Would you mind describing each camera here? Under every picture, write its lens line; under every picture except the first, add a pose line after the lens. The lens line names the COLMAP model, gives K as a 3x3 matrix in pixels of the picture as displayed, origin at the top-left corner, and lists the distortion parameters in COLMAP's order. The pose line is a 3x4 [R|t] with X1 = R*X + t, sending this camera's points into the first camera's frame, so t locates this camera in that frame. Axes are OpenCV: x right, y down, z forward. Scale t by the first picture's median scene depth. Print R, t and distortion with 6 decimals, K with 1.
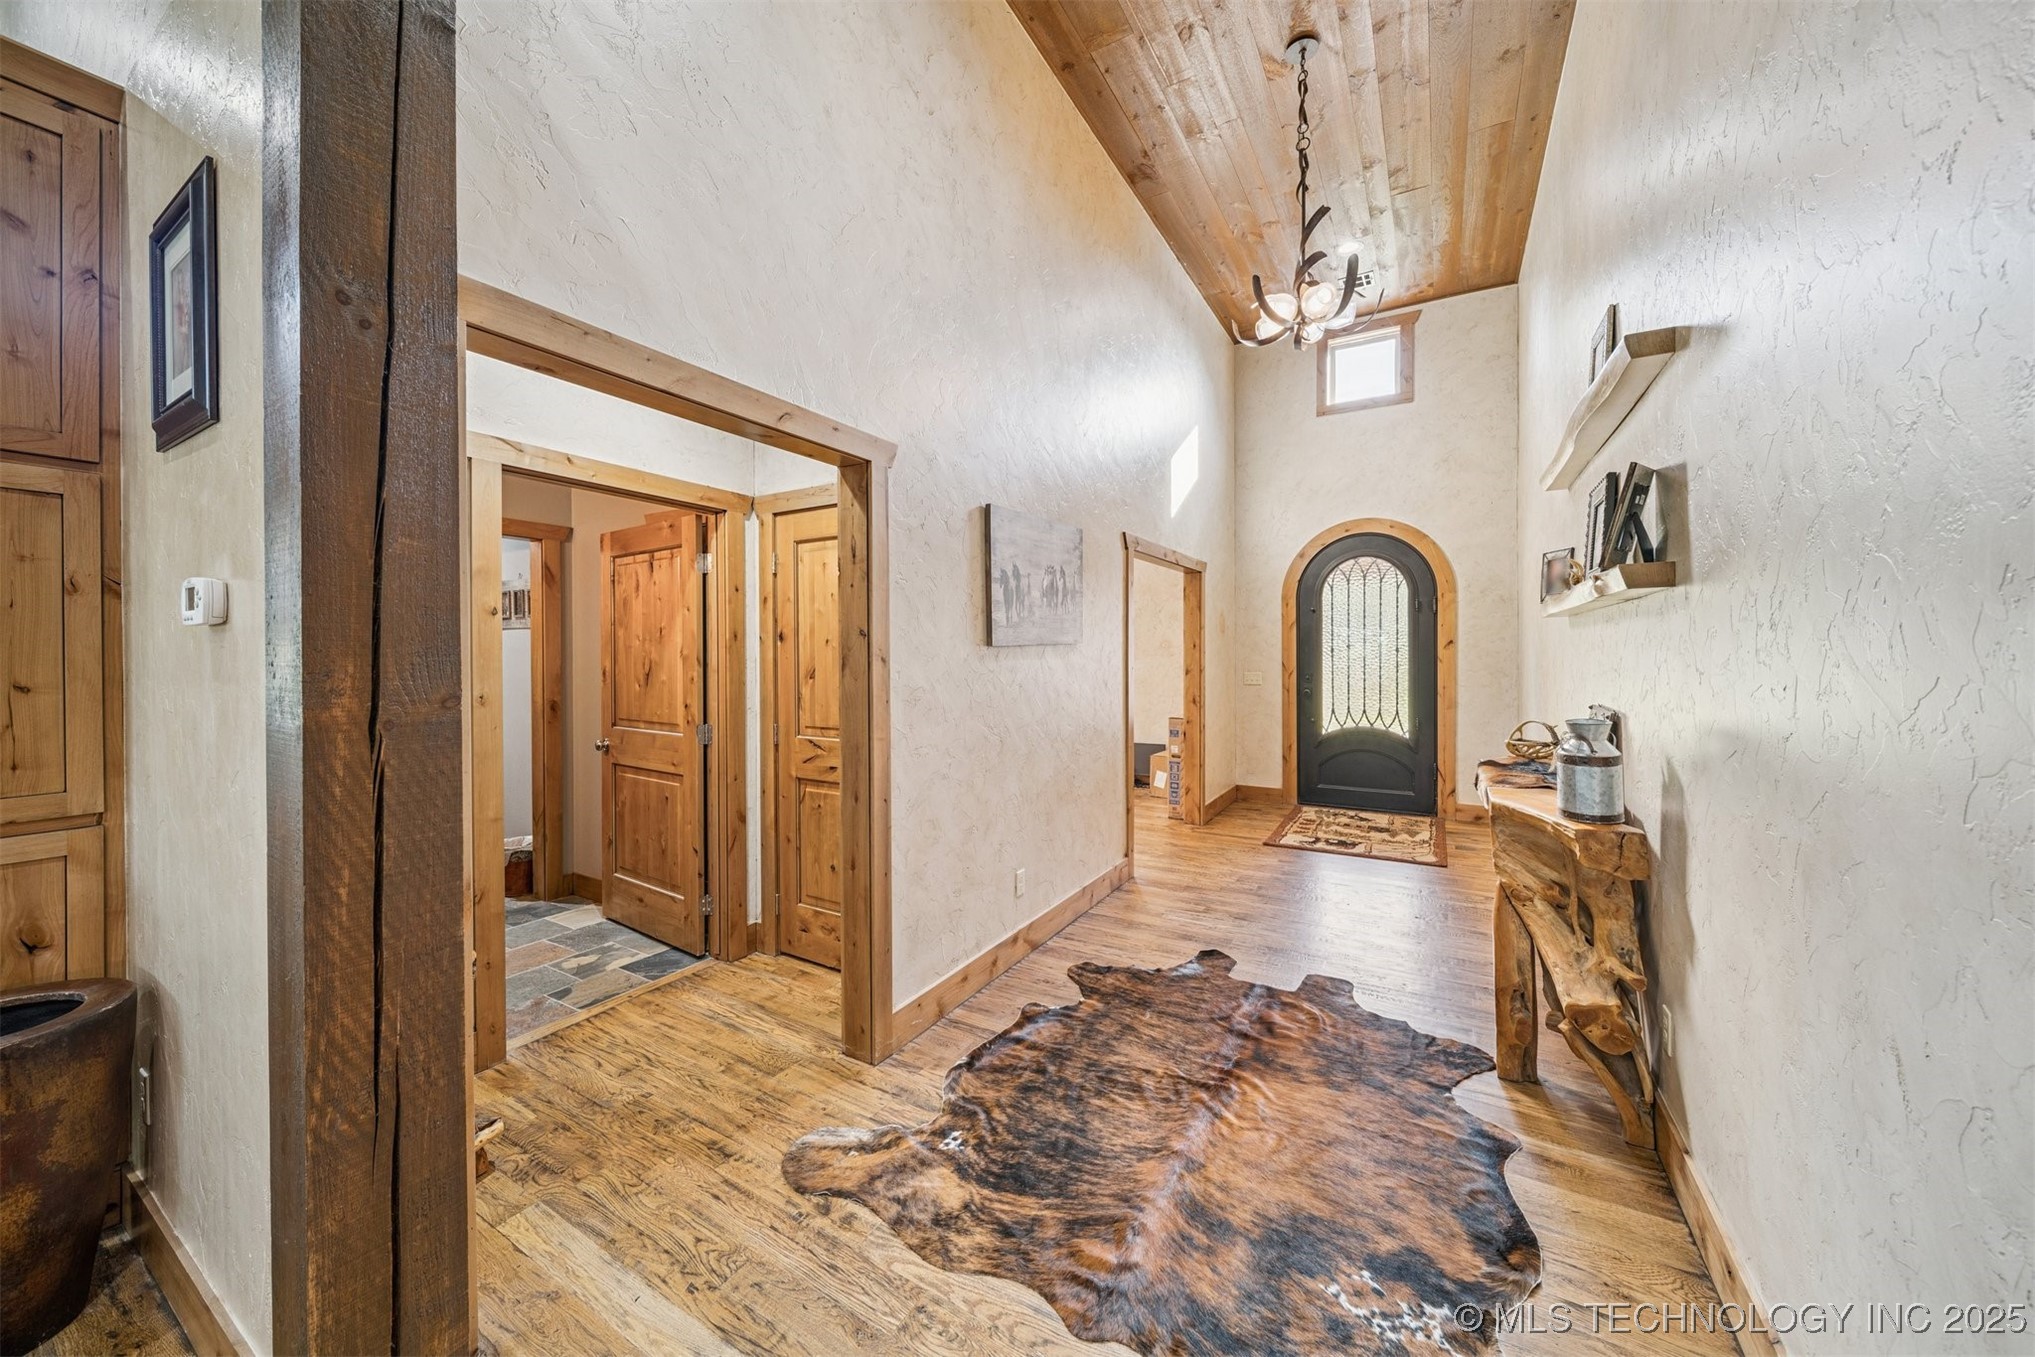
lens RADIAL K [[720.9, 0, 1006.4], [0, 720.9, 654.8], [0, 0, 1]] dist [0.000849, -0.001366]
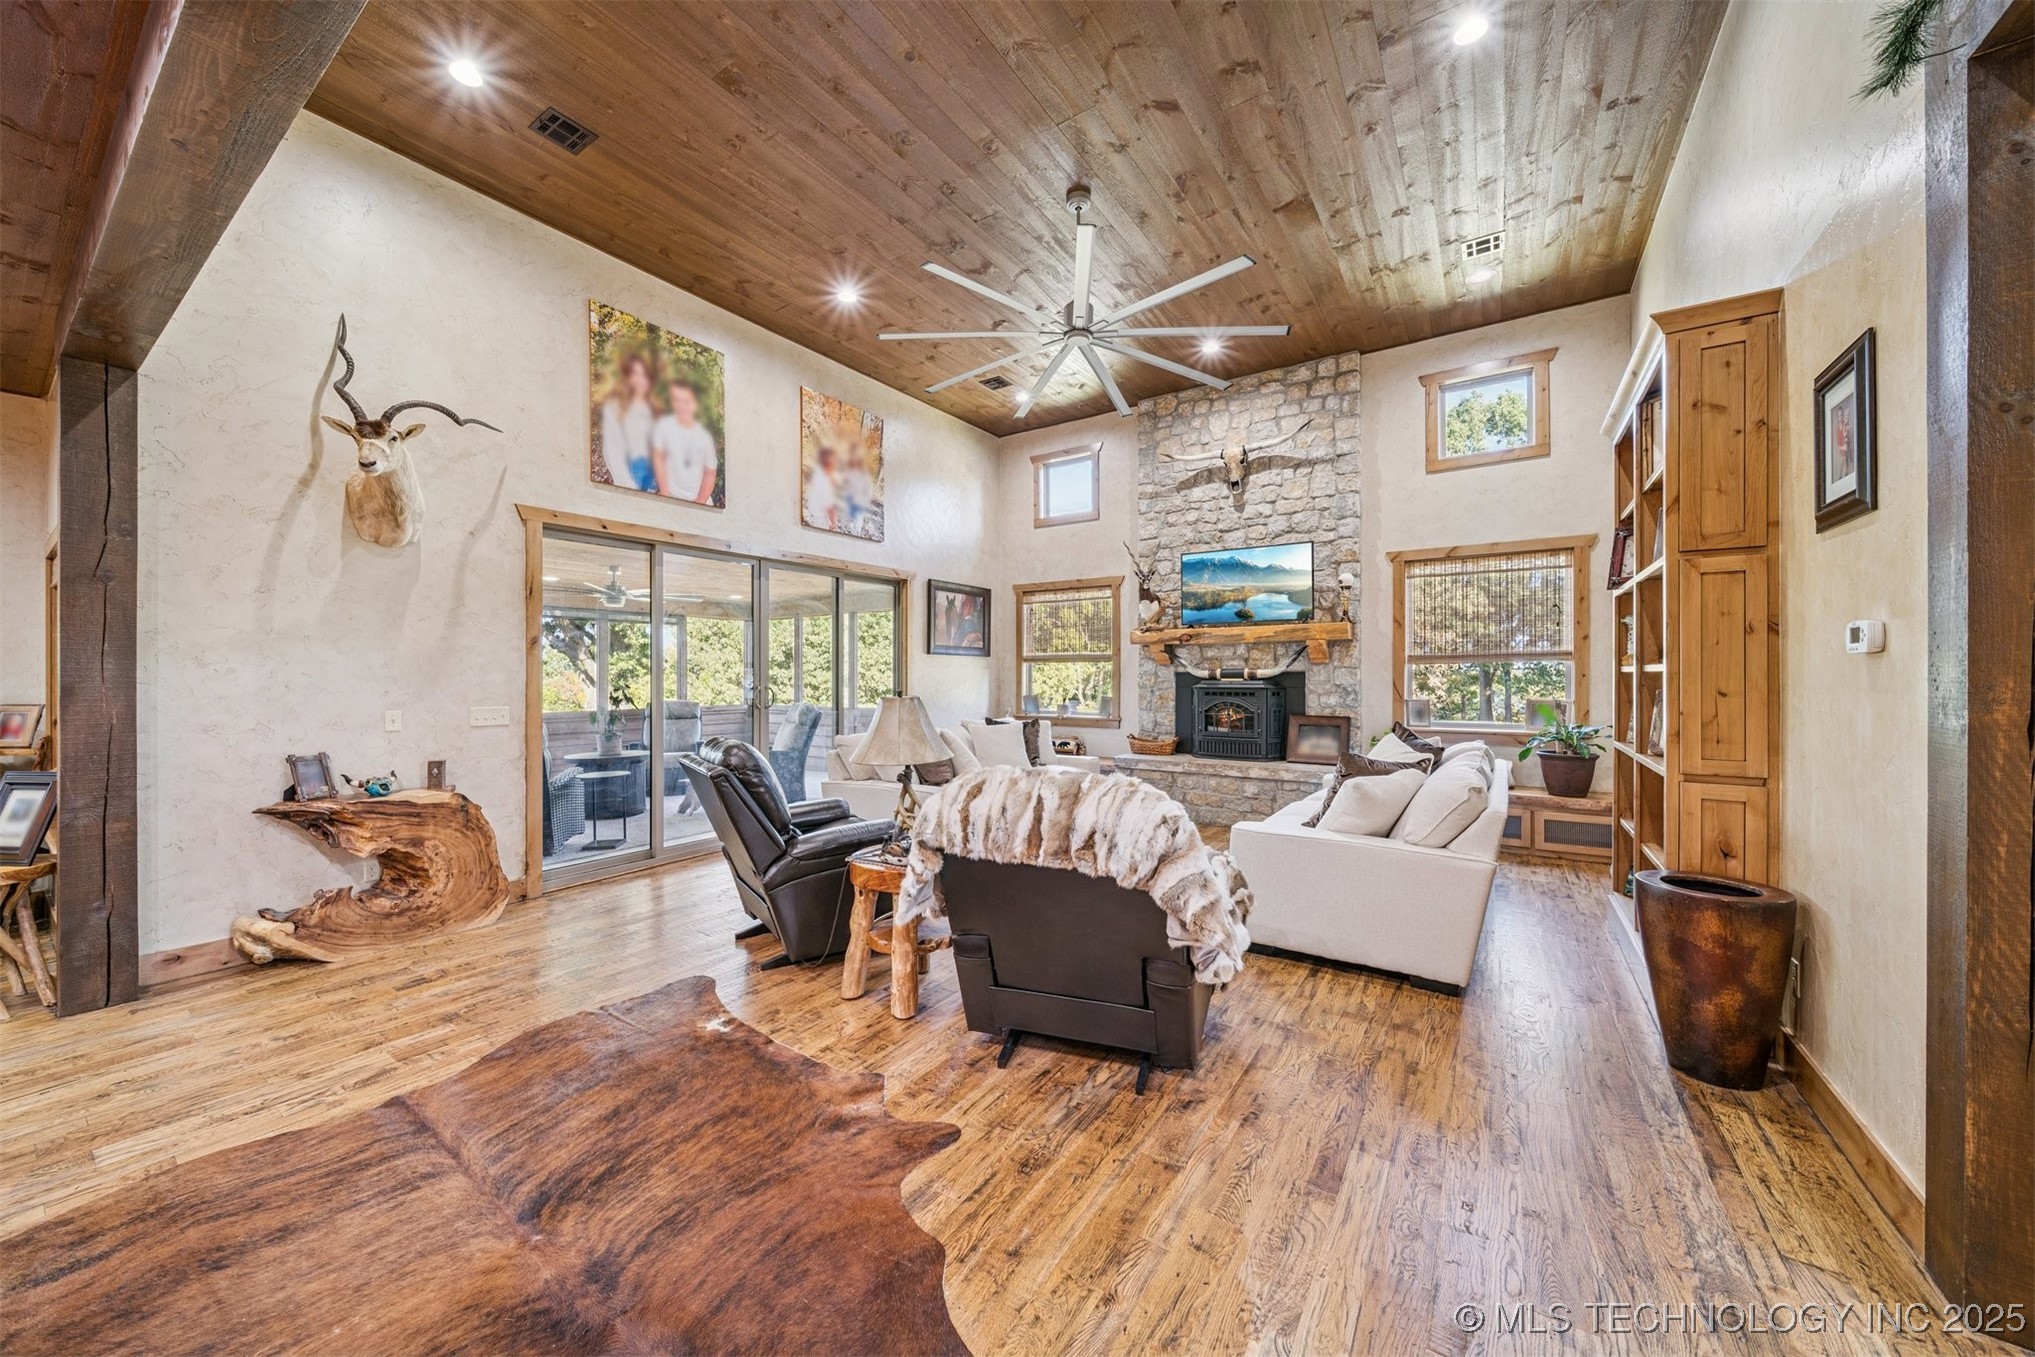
lens RADIAL K [[720.9, 0, 991.7], [0, 720.9, 676.3], [0, 0, 1]] dist [0.000849, -0.001366]
pose [[-0.067541, 0.005823, -0.997700, 0.354171], [-0.001416, 0.999981, 0.005932, -0.000181], [0.997715, 0.001814, -0.067532, -0.517030]]
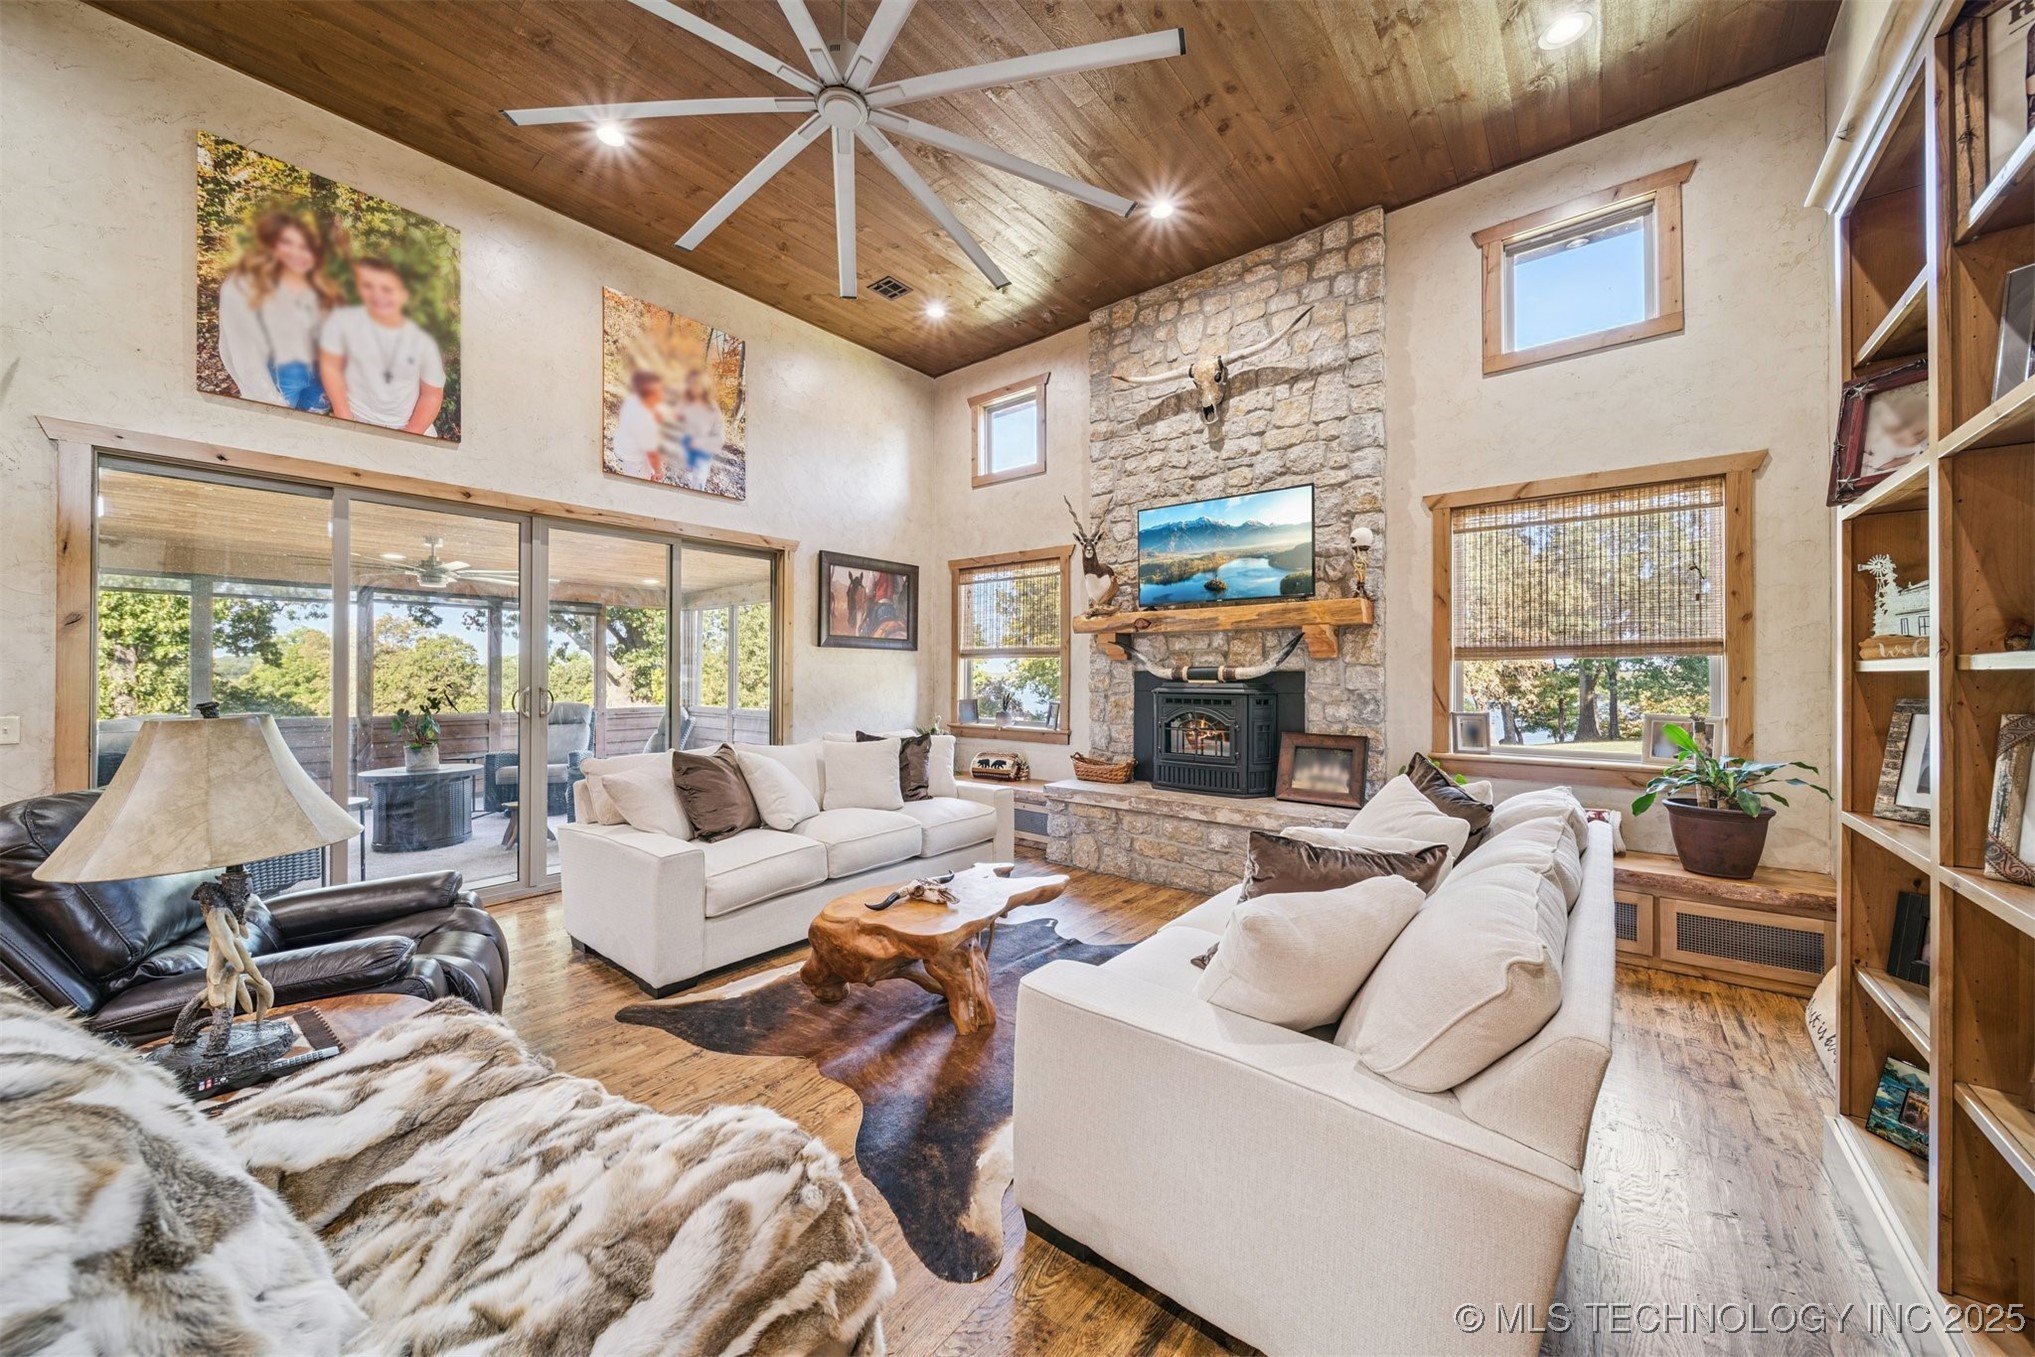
lens RADIAL K [[720.9, 0, 995.4], [0, 720.9, 671.4], [0, 0, 1]] dist [0.000849, -0.001366]
pose [[-0.153770, -0.001052, -0.988106, -0.754250], [-0.005615, 0.999984, -0.000191, 0.004917], [0.988091, 0.005519, -0.153774, 0.166176]]
